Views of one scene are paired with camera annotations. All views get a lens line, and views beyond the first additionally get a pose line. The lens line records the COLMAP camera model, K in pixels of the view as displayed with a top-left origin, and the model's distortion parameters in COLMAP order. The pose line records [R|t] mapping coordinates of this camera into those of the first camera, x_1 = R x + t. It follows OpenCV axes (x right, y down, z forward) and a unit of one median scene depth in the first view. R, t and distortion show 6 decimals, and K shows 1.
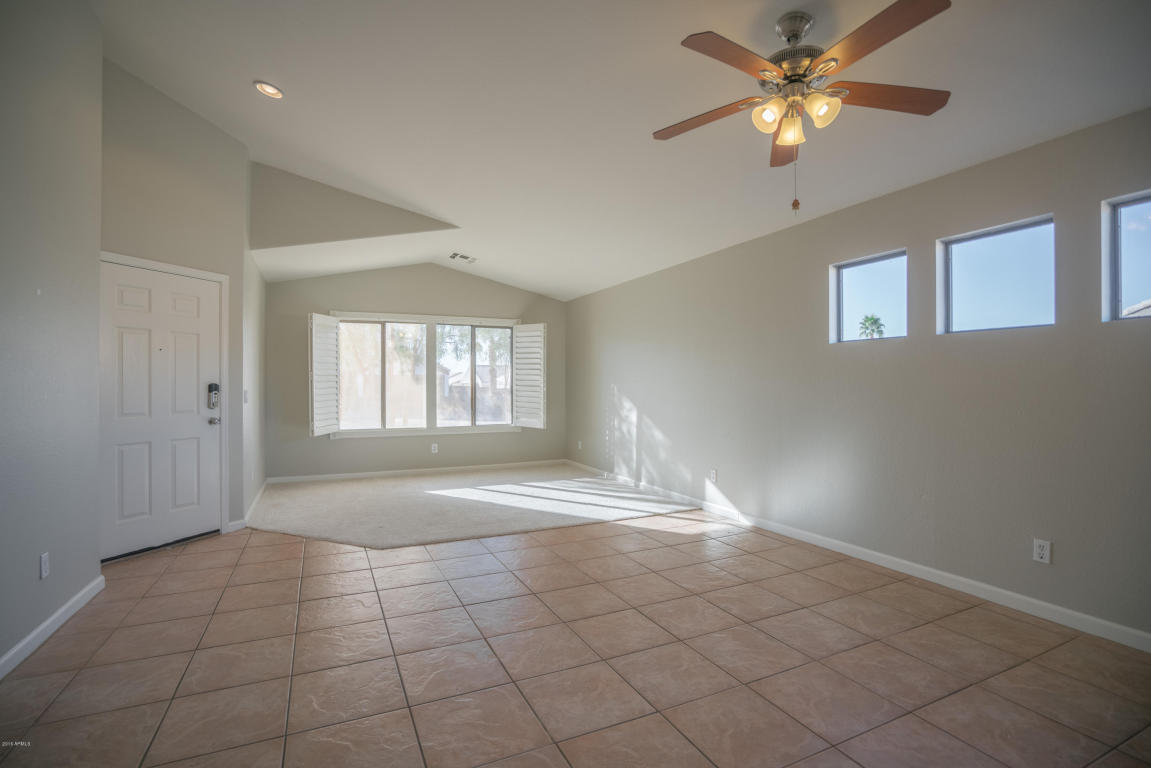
lens RADIAL K [[532.1, 0, 574.7], [0, 532.1, 385.4], [0, 0, 1]] dist [-0.040838, 0.017560]
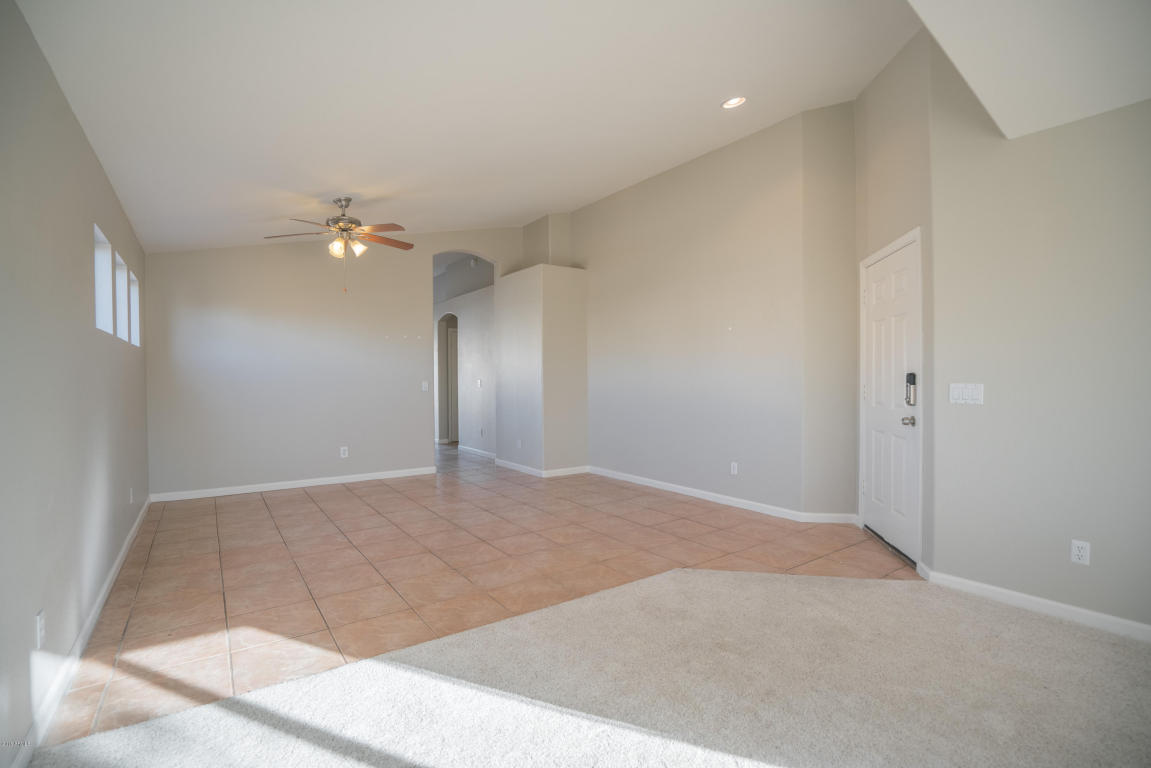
lens RADIAL K [[532.1, 0, 578.9], [0, 532.1, 382.6], [0, 0, 1]] dist [-0.040838, 0.017560]
pose [[-0.983911, 0.012813, -0.178200, -0.058734], [0.011077, 0.999881, 0.010733, -0.004187], [0.178316, 0.008586, -0.983936, 1.713095]]
